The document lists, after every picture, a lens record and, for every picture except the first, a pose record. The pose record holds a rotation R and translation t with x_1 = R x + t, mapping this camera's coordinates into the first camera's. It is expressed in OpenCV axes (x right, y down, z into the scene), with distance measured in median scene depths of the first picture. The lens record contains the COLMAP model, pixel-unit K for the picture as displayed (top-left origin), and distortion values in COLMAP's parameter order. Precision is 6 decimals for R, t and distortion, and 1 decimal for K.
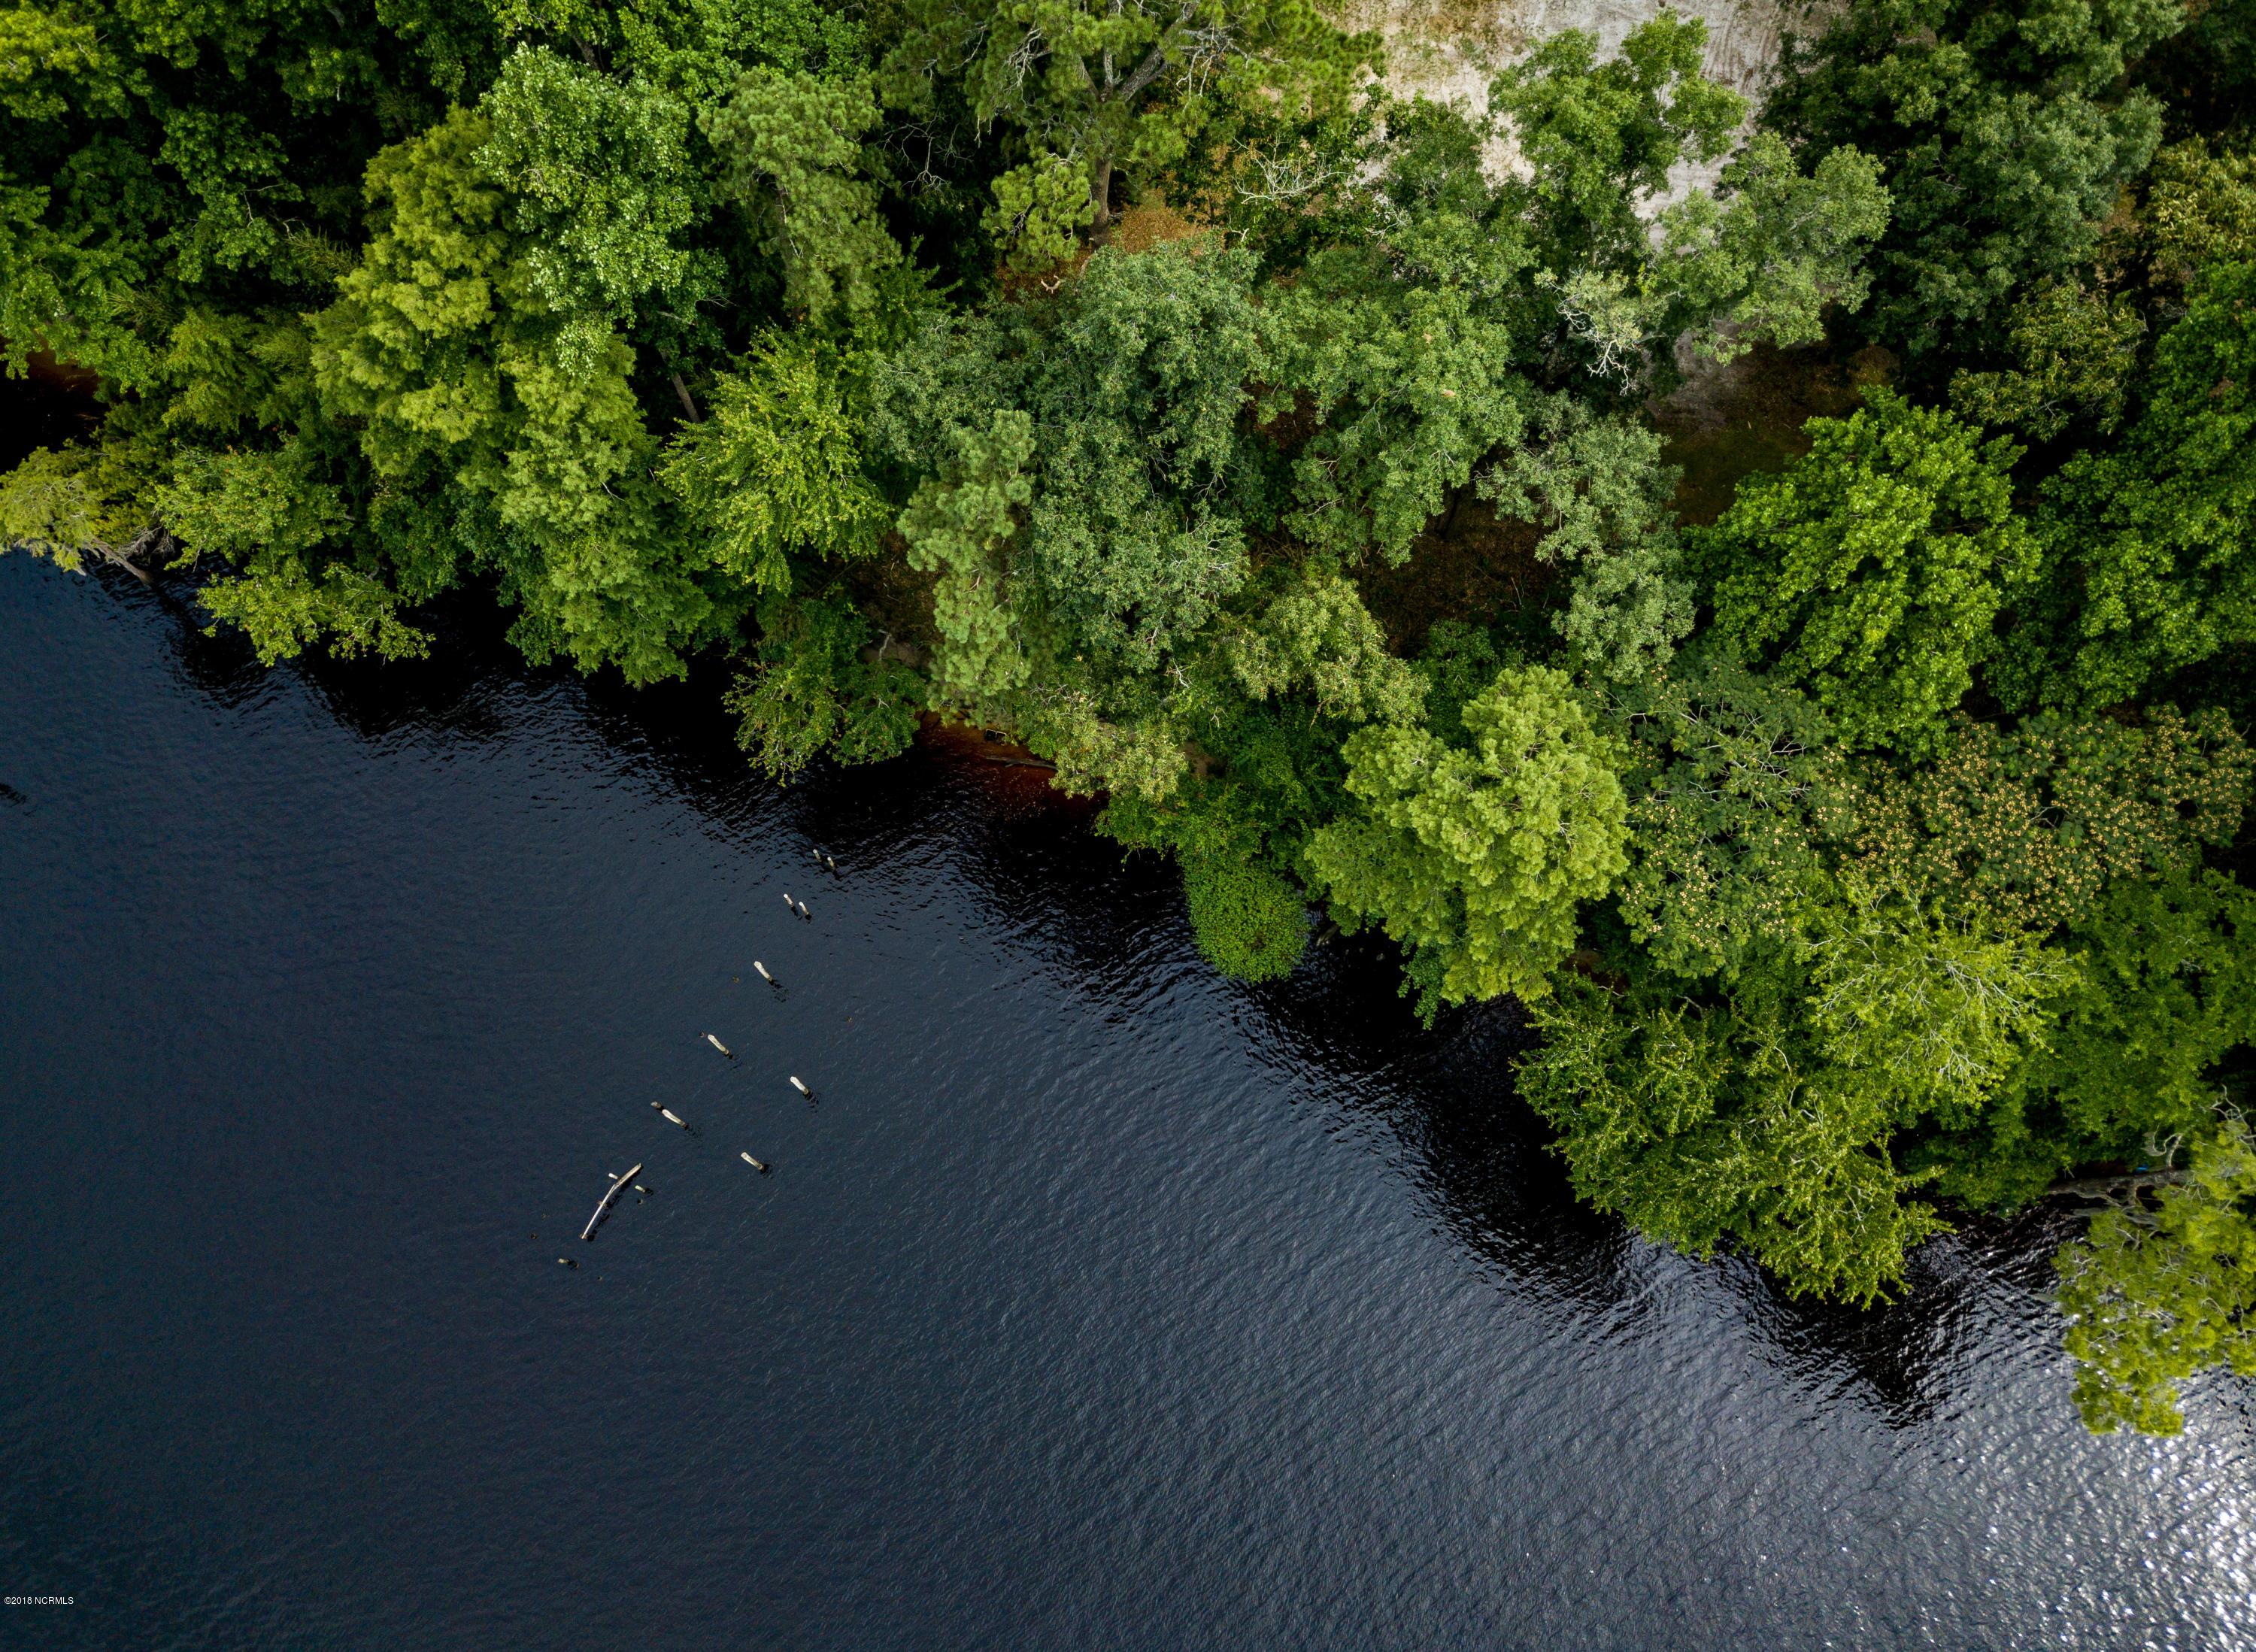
lens RADIAL K [[1710.8, 0, 1127.5], [0, 1710.8, 828.6], [0, 0, 1]] dist [0.001319, 0.046093]
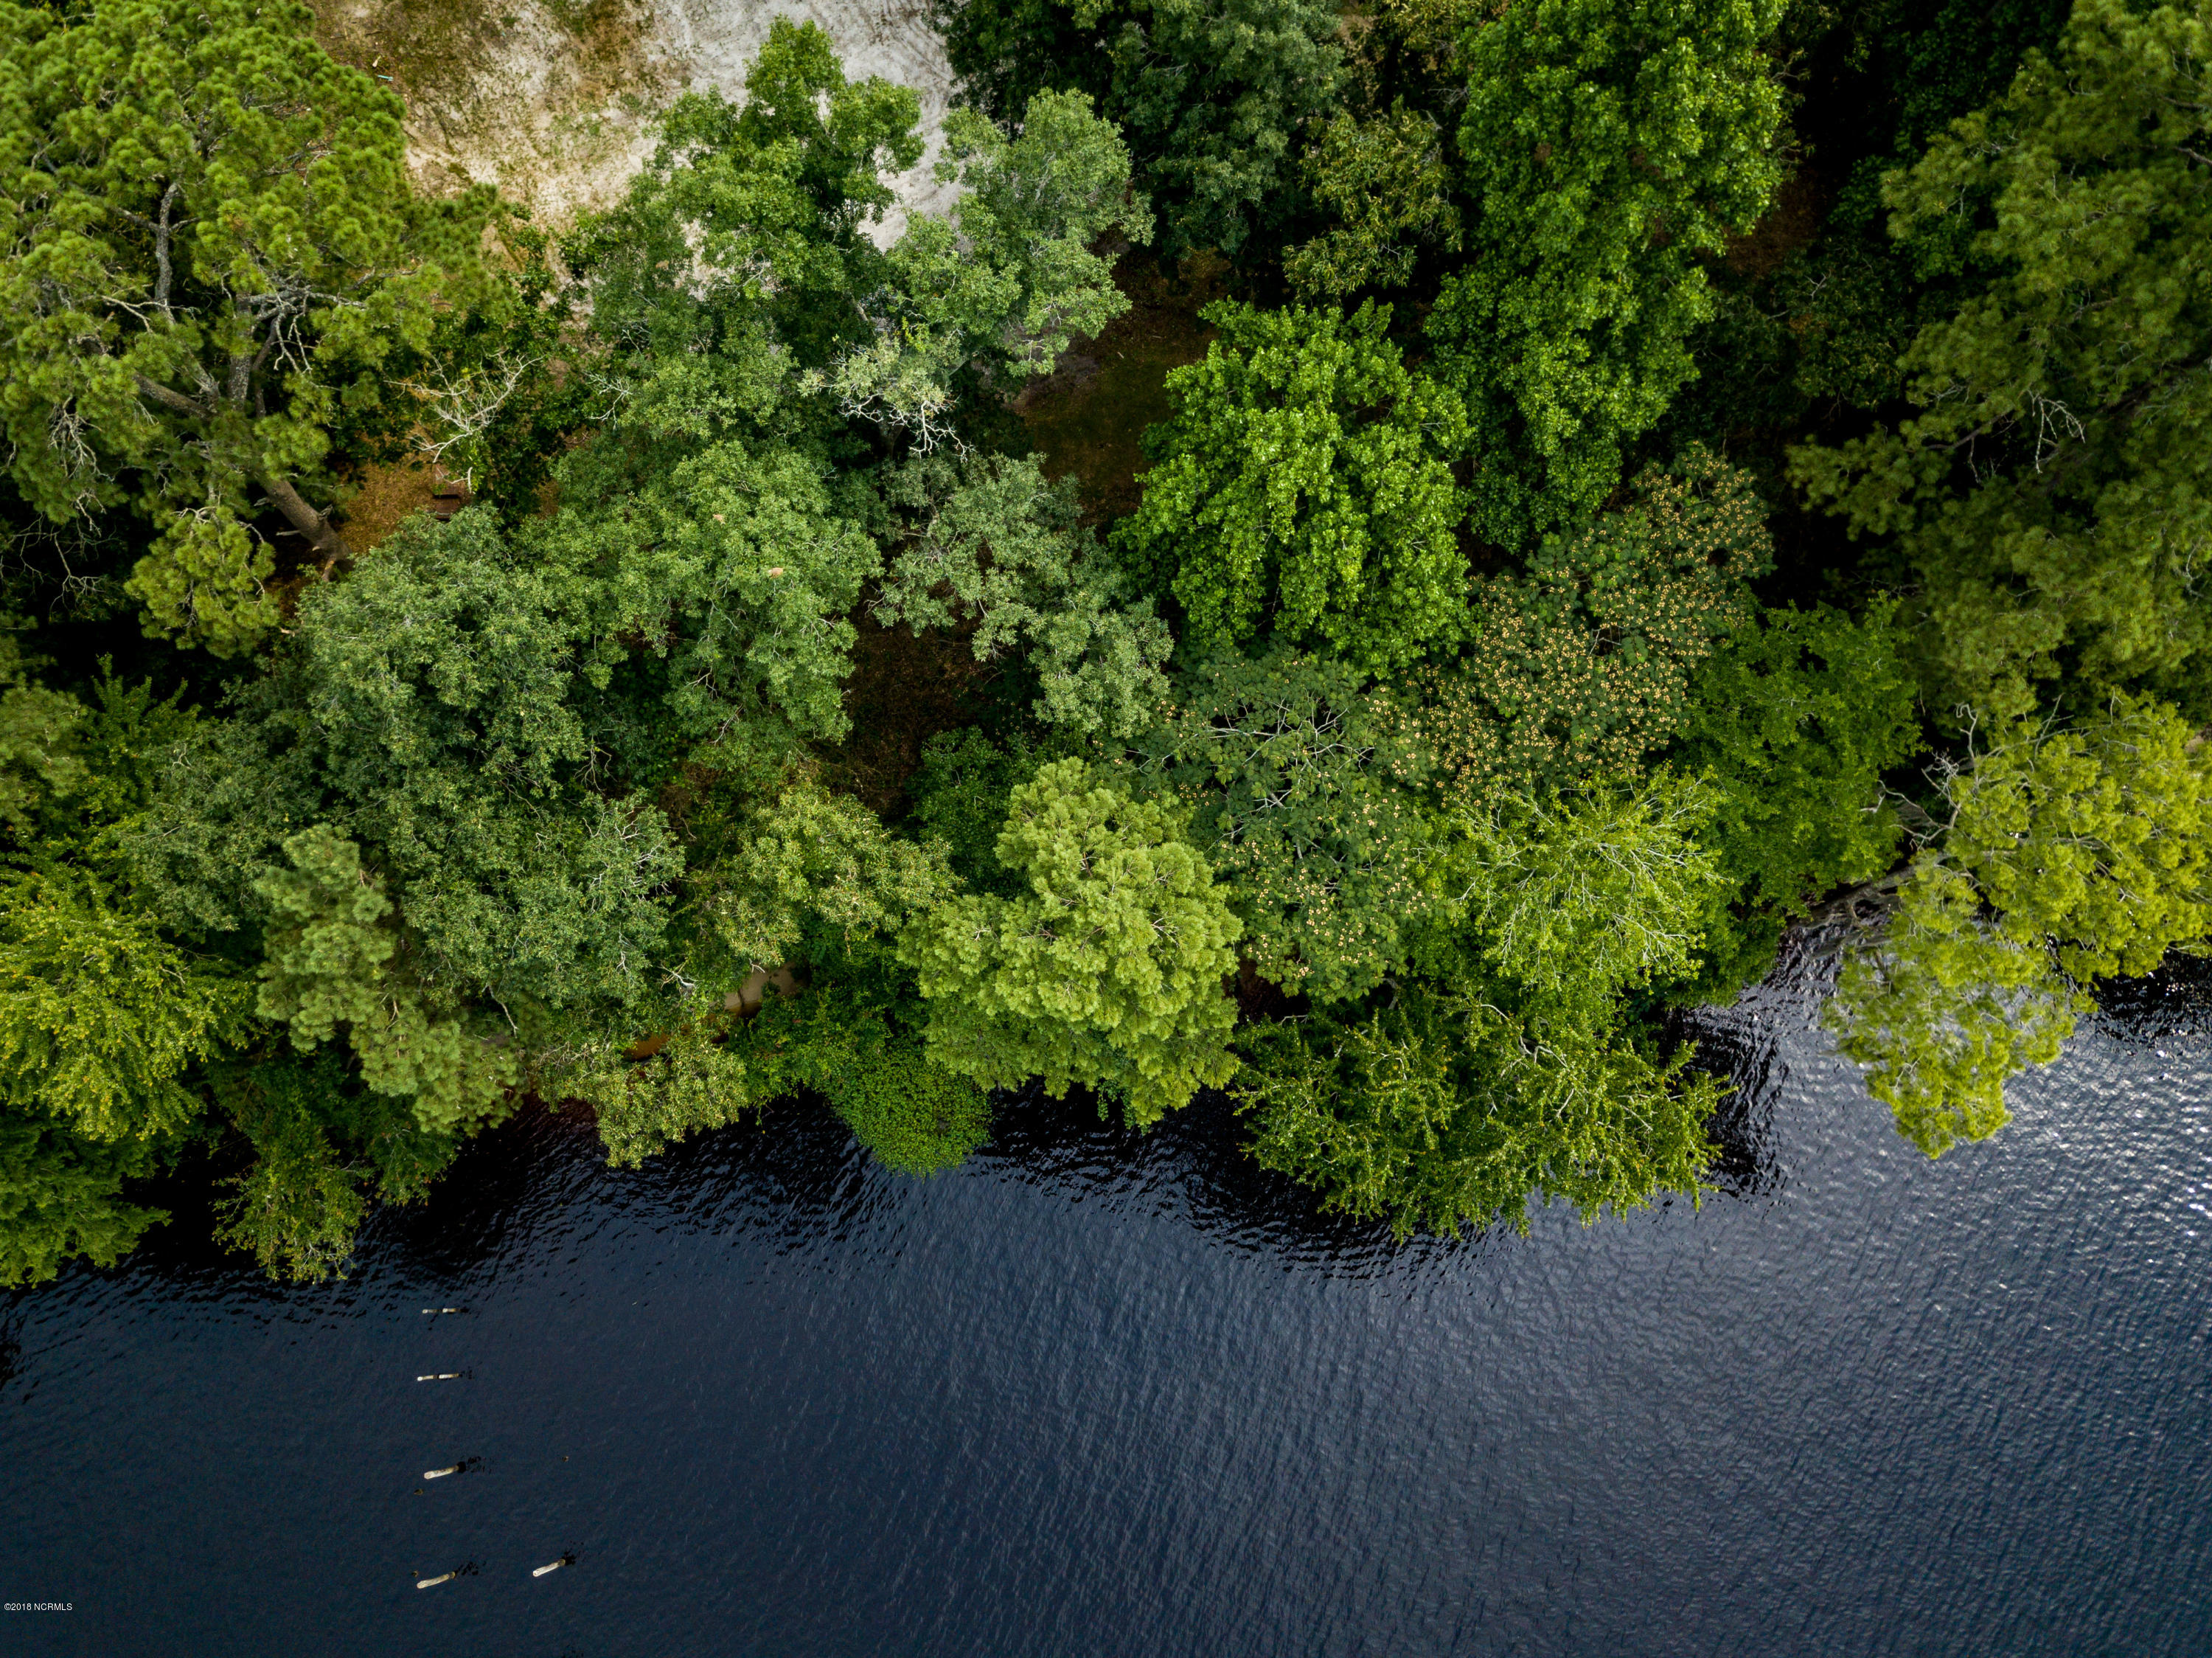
lens RADIAL K [[1668.9, 0, 1100.9], [0, 1668.9, 835.2], [0, 0, 1]] dist [0.021255, -0.001826]
pose [[0.852957, -0.500178, 0.149286, 0.129501], [0.493569, 0.865911, 0.081164, -0.125348], [-0.169865, 0.004453, 0.985457, 0.180120]]
